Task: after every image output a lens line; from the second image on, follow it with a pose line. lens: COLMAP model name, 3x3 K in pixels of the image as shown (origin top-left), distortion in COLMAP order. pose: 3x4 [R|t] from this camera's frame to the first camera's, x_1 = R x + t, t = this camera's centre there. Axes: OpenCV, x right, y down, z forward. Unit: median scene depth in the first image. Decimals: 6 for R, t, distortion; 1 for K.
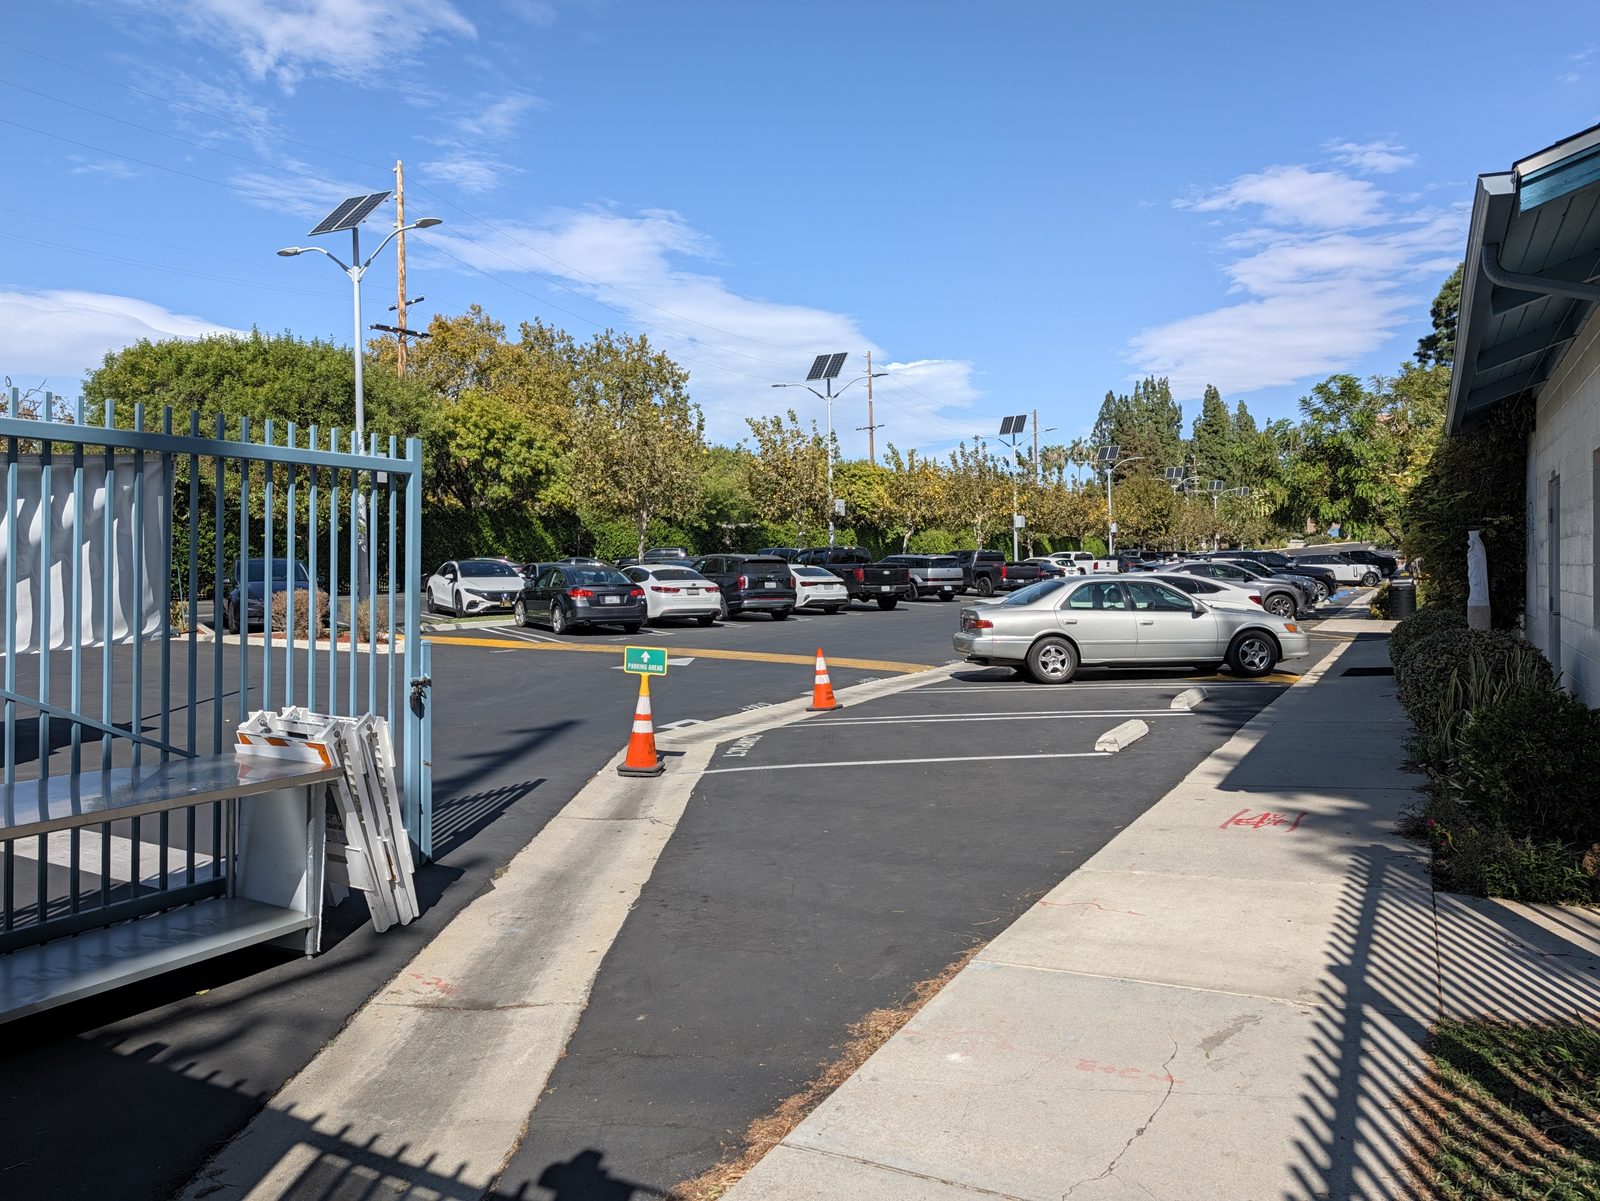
lens RADIAL K [[1171.8, 0, 800.0], [0, 1171.8, 600.5], [0, 0, 1]] dist [-0.005850, 0.000313]
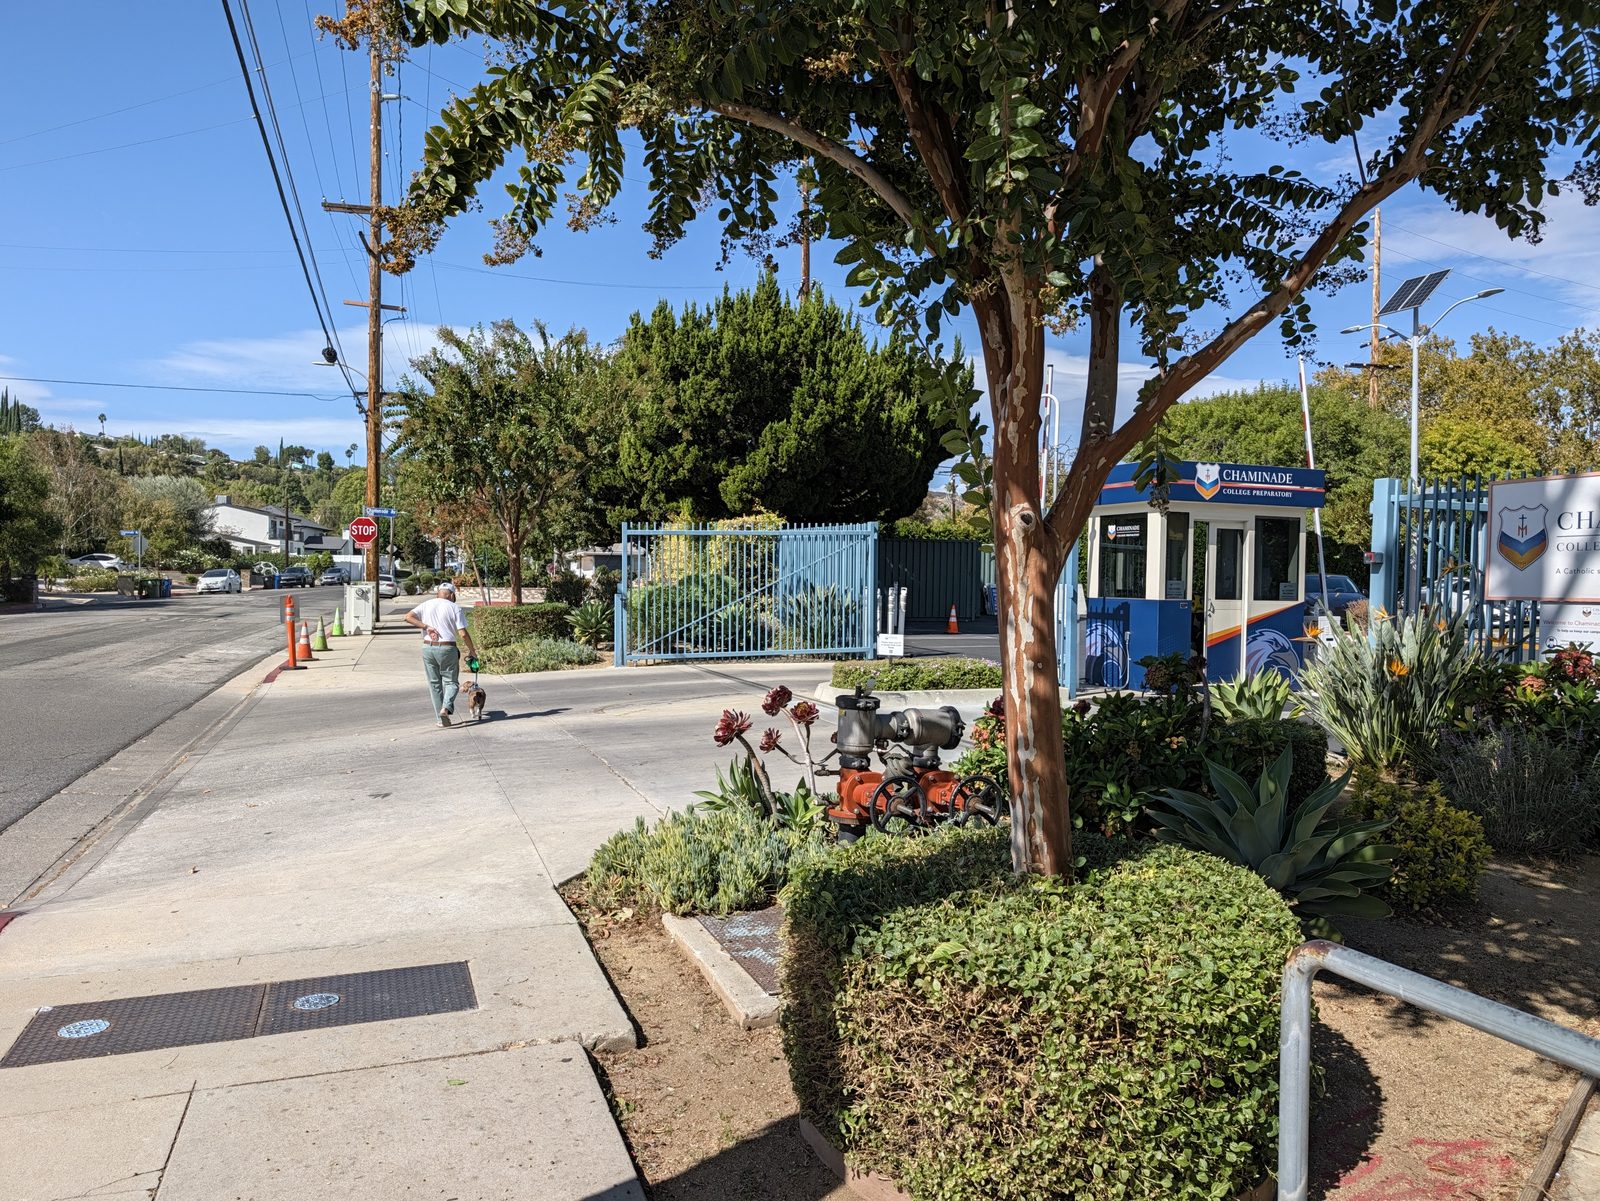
lens RADIAL K [[1171.8, 0, 800.0], [0, 1171.8, 600.5], [0, 0, 1]] dist [-0.005850, 0.000313]
pose [[0.746553, 0.015268, -0.665150, -0.017479], [-0.028892, 0.999538, -0.009484, 0.009394], [0.664698, 0.026298, 0.746649, -0.143935]]
